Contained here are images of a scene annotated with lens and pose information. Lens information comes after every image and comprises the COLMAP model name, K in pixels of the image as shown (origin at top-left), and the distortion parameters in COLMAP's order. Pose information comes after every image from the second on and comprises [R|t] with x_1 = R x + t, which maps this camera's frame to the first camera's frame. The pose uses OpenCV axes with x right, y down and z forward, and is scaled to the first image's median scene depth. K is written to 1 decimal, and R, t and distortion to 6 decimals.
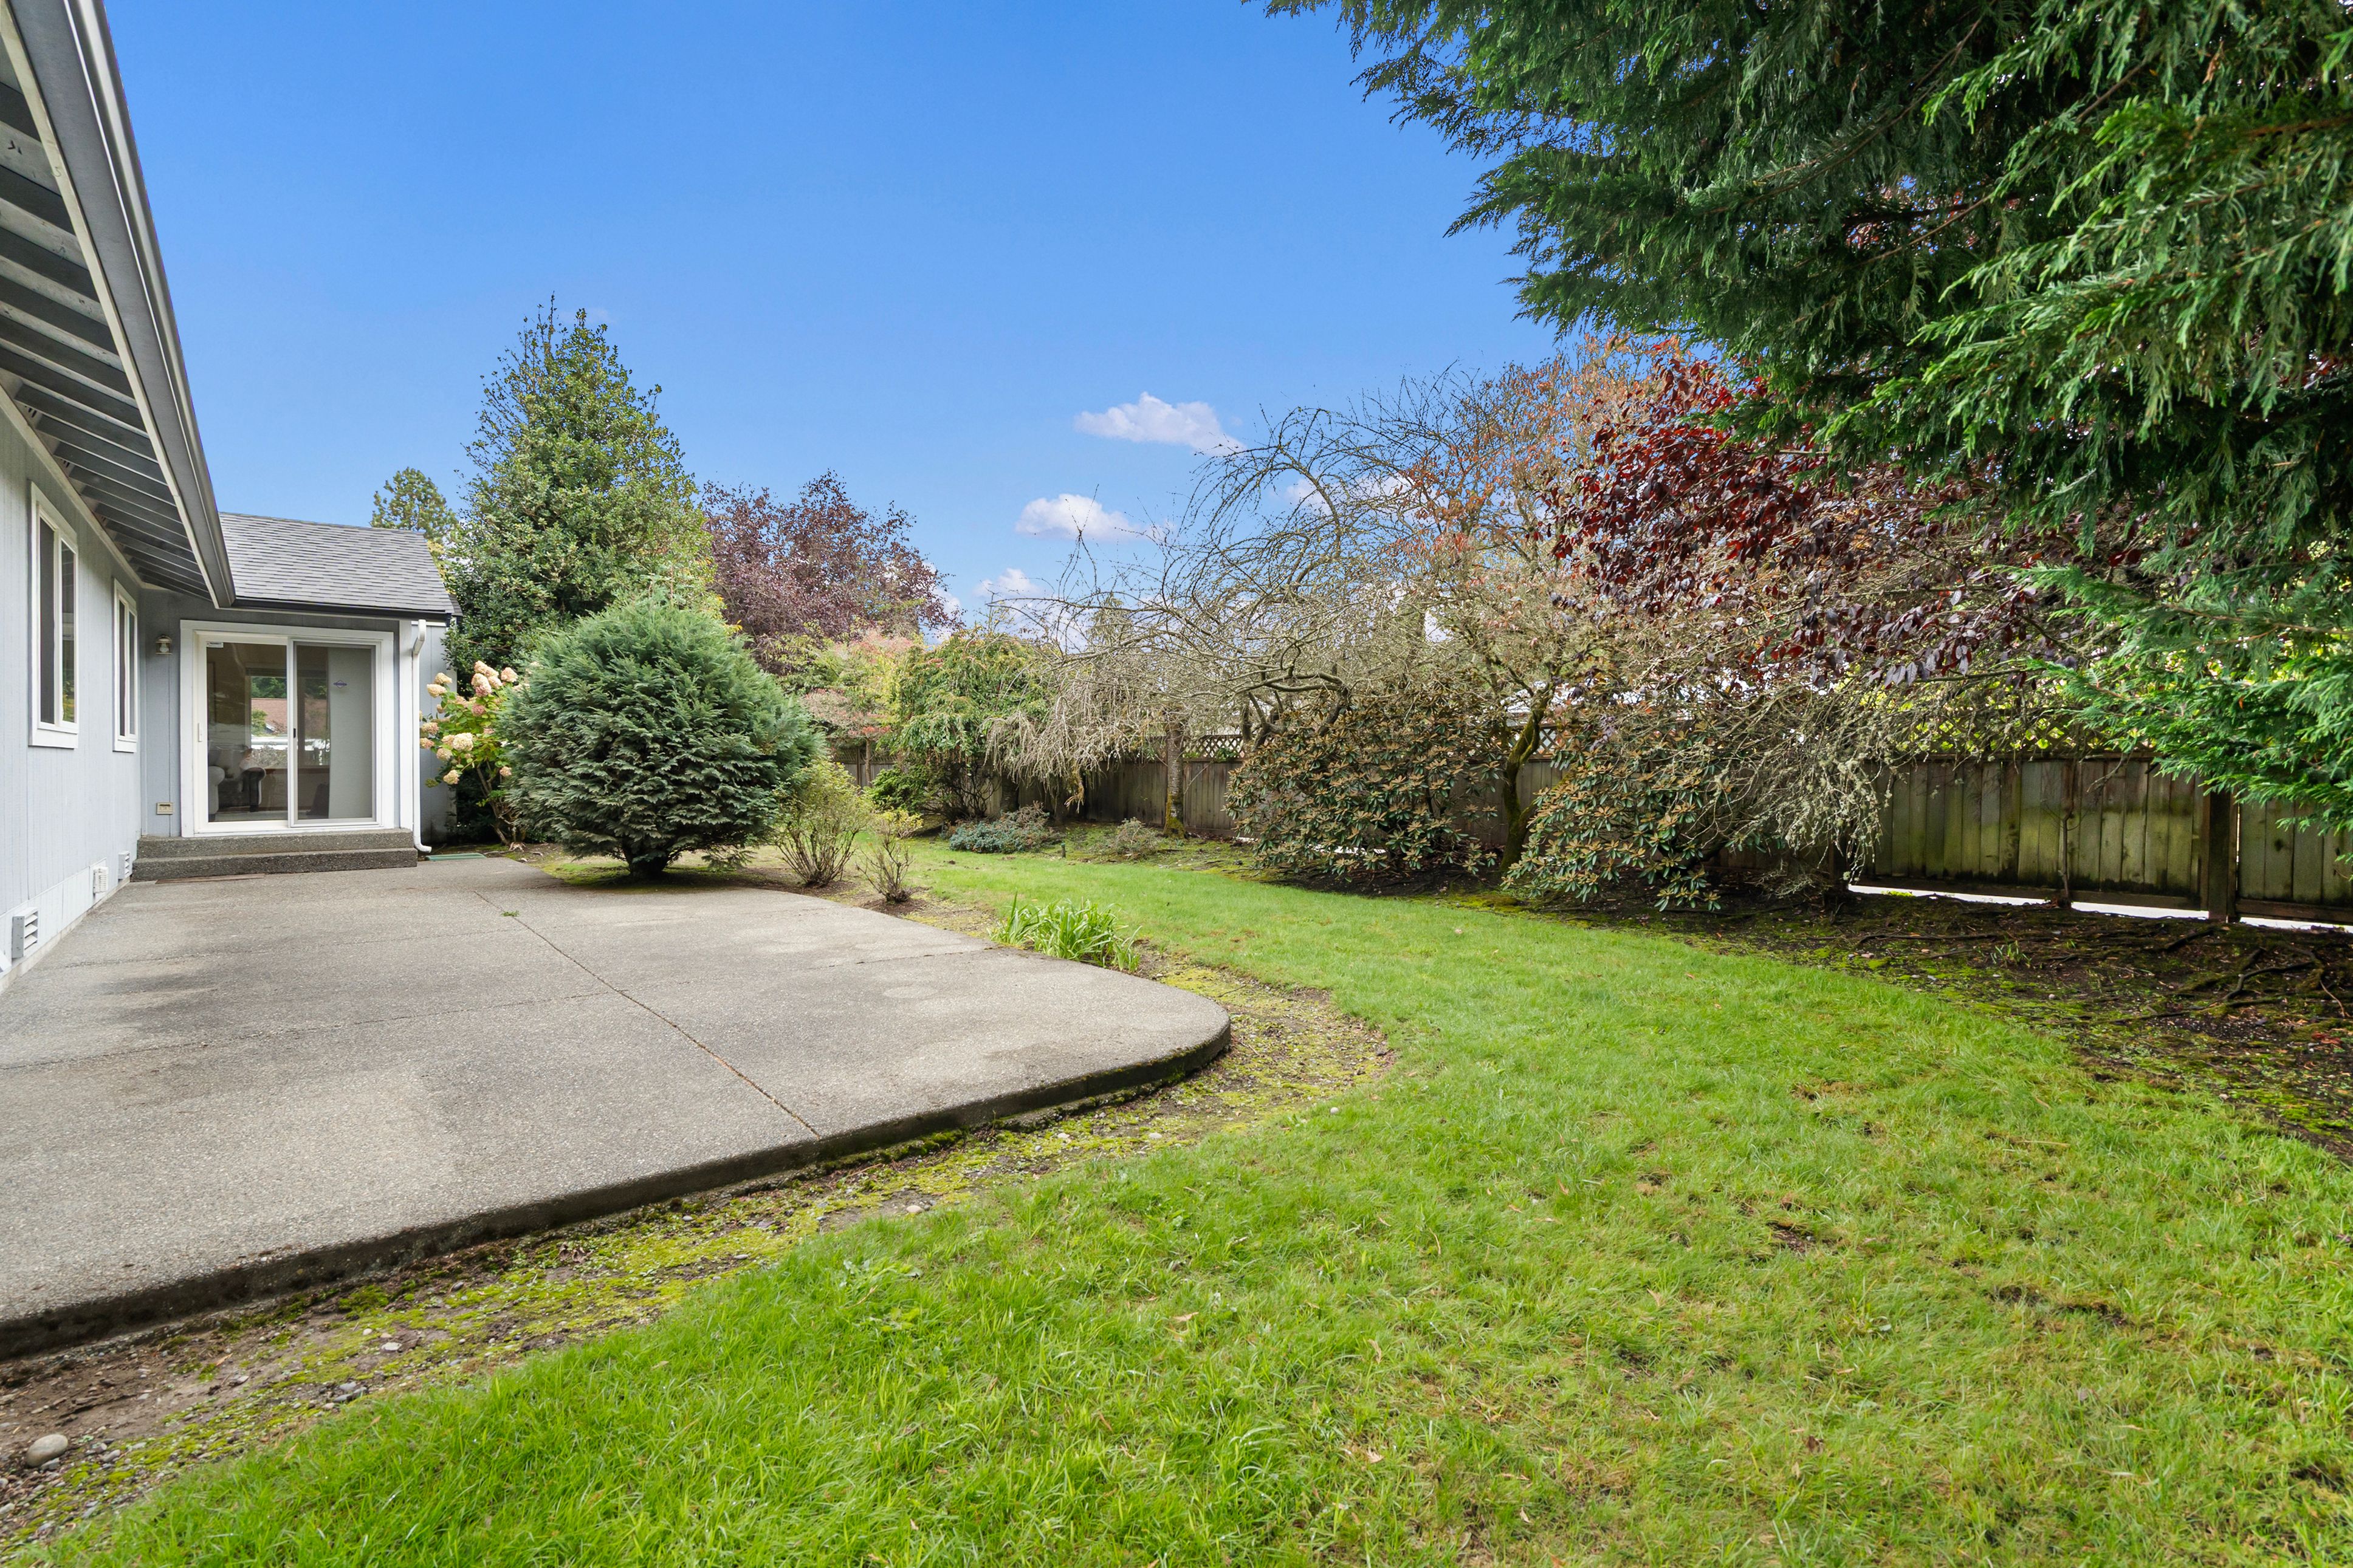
lens RADIAL K [[1073.7, 0, 1174.2], [0, 1073.7, 778.0], [0, 0, 1]] dist [-0.004282, -0.000333]
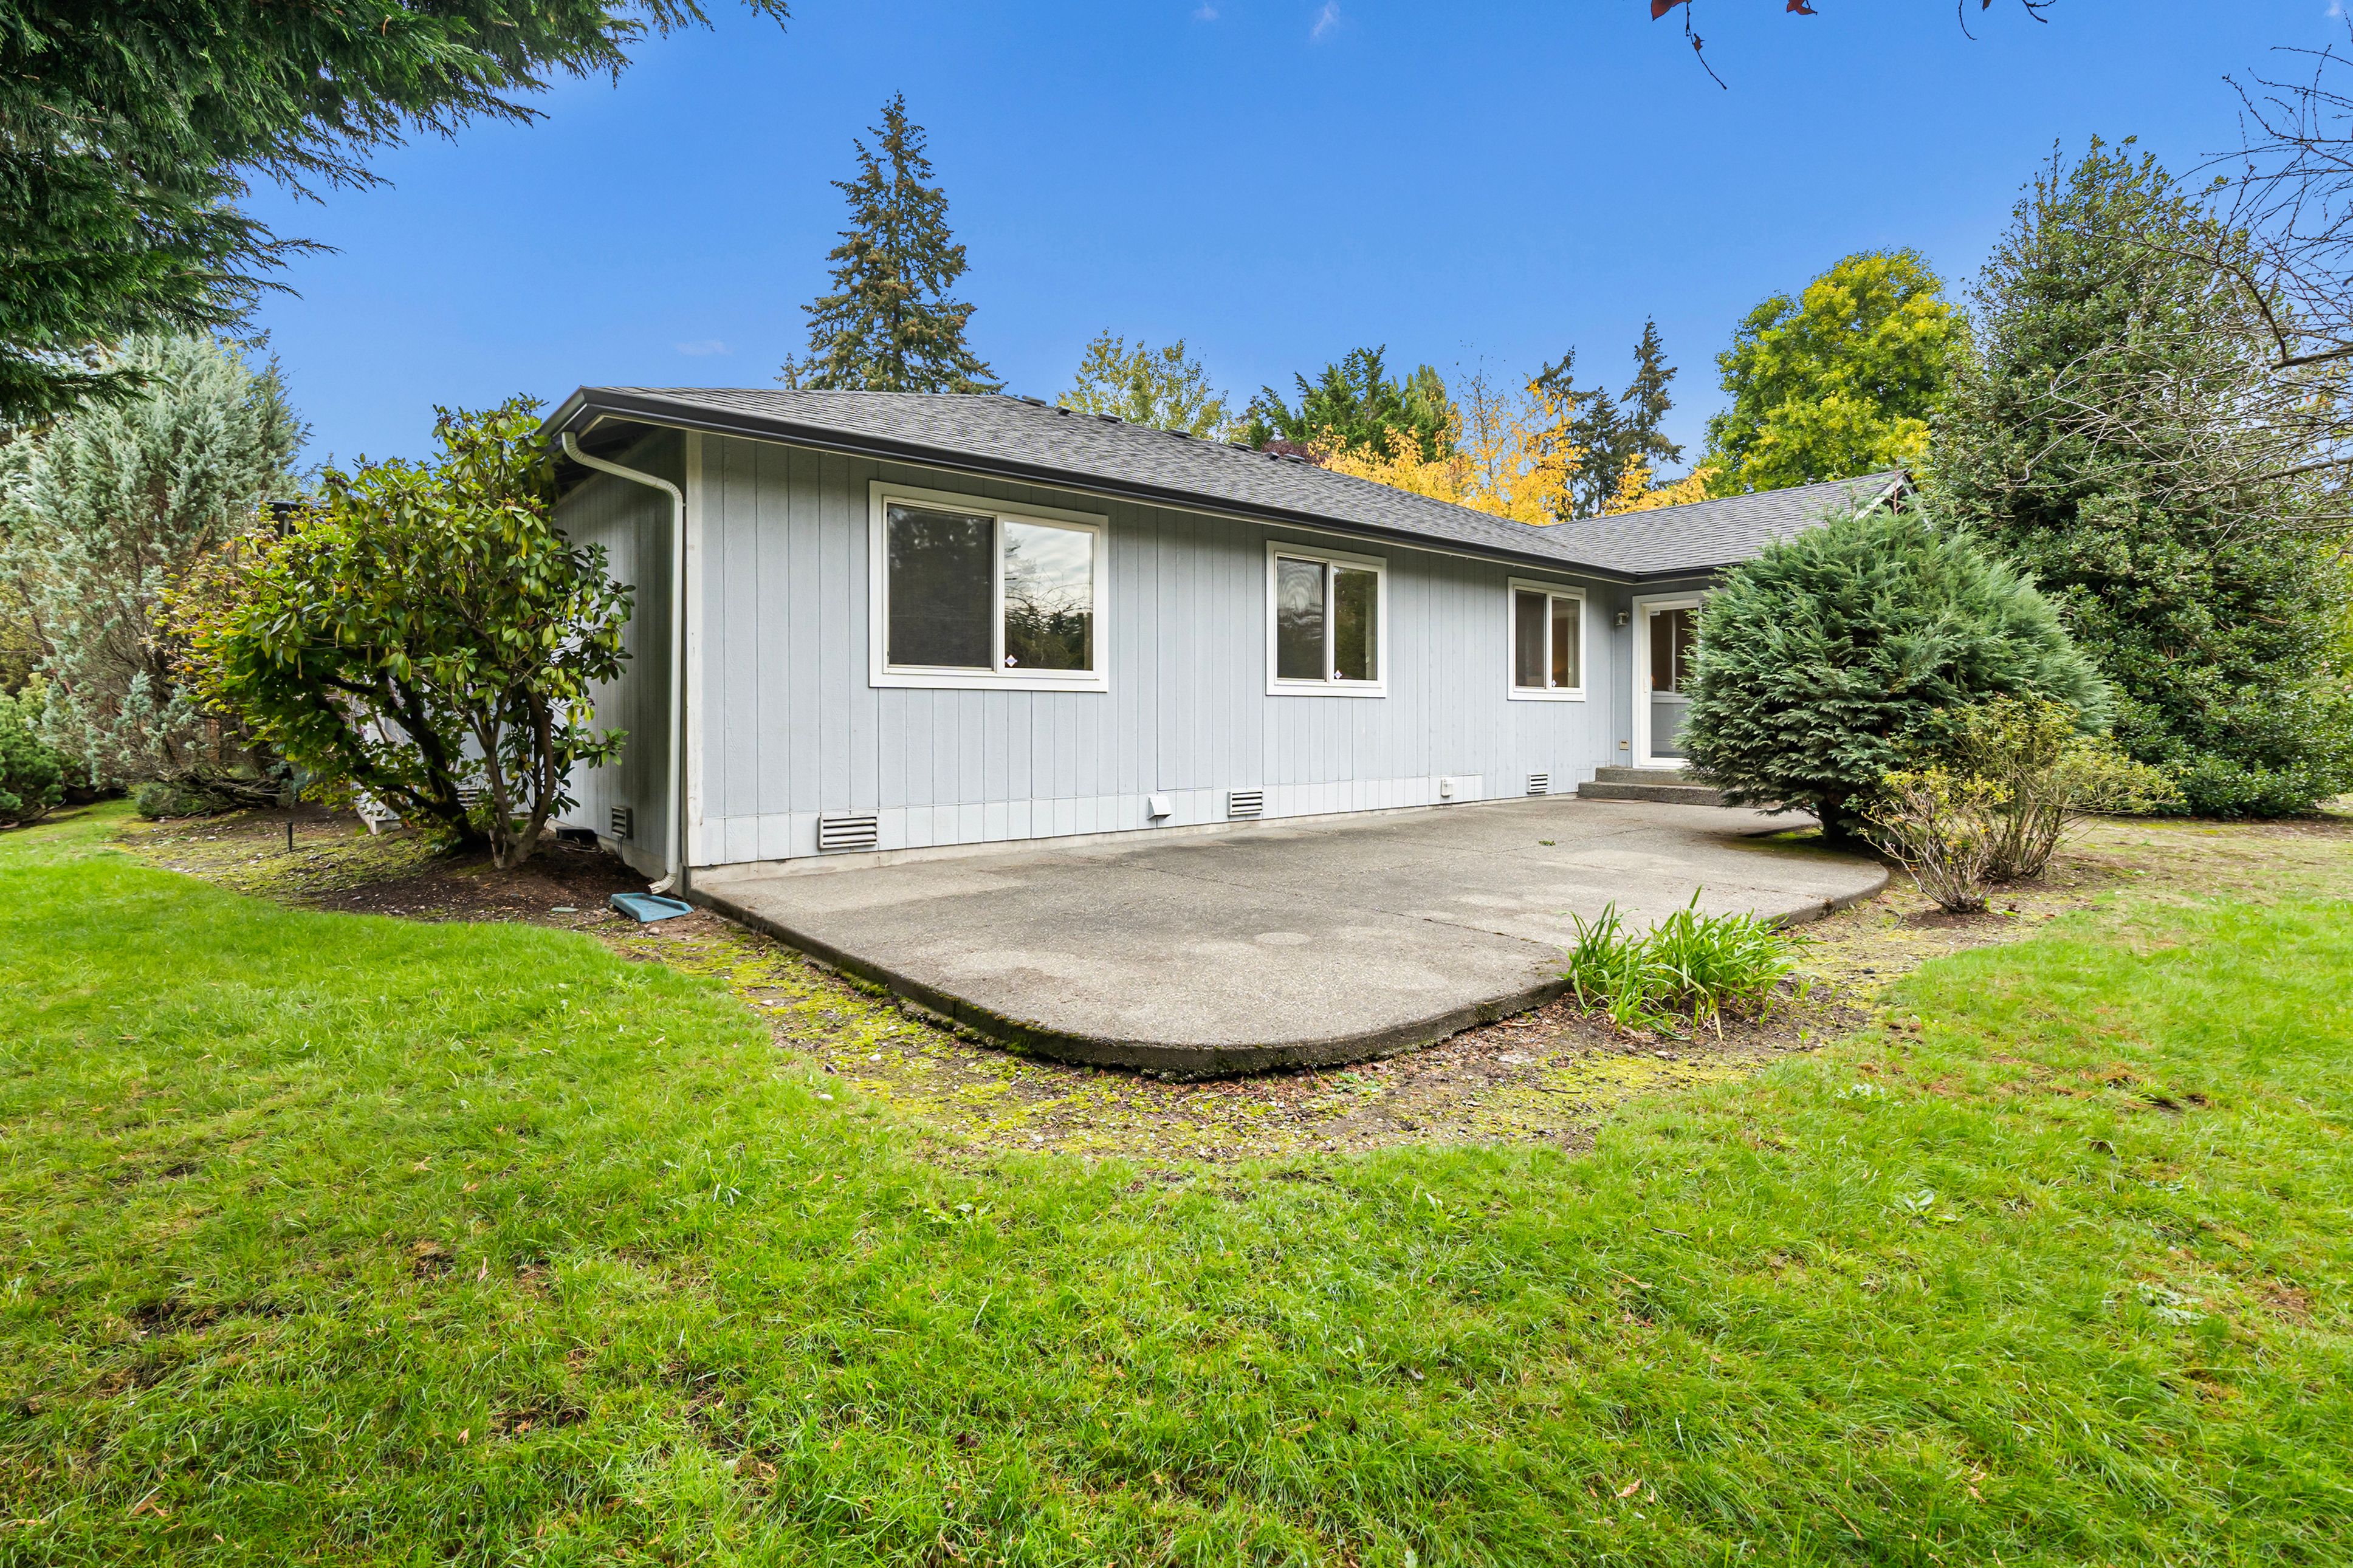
lens RADIAL K [[1073.7, 0, 1141.9], [0, 1073.7, 715.4], [0, 0, 1]] dist [-0.004282, -0.000333]
pose [[-0.019175, -0.001721, -0.999815, 0.400306], [-0.014917, 0.999888, -0.001436, 0.003687], [0.999705, 0.014887, -0.019199, 0.511399]]
